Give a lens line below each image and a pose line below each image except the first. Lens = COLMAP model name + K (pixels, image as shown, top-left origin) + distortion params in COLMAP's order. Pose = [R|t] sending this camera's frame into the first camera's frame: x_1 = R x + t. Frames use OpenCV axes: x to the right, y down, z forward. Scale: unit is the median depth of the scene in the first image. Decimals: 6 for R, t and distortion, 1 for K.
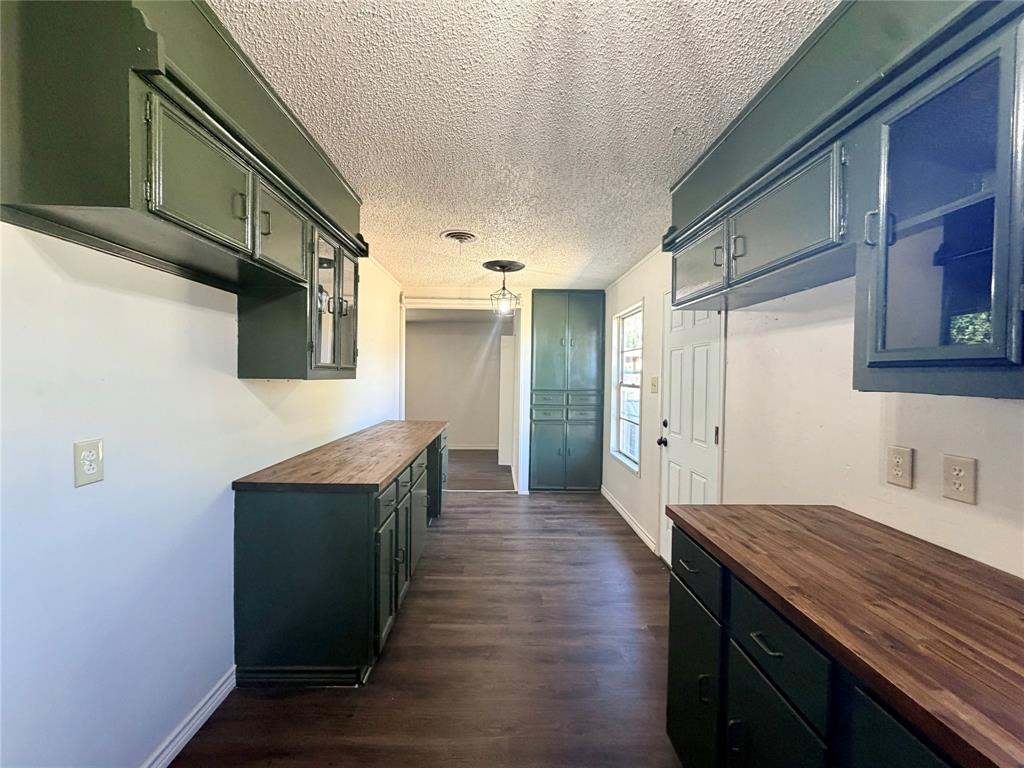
lens RADIAL K [[411.8, 0, 509.9], [0, 411.8, 380.0], [0, 0, 1]] dist [0.016708, -0.001301]
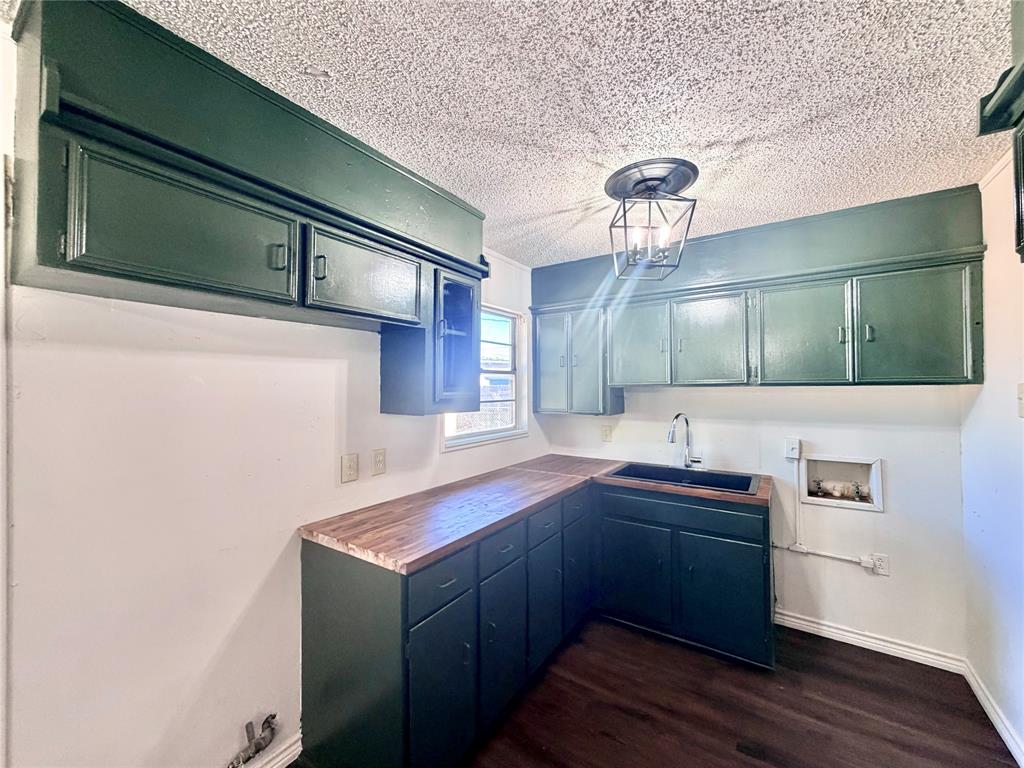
lens RADIAL K [[411.8, 0, 510.1], [0, 411.8, 383.2], [0, 0, 1]] dist [0.016708, -0.001301]
pose [[-0.820869, -0.003297, 0.571107, -0.337501], [-0.001179, 0.999991, 0.004079, -0.092981], [-0.571115, 0.002675, -0.820866, 1.783682]]
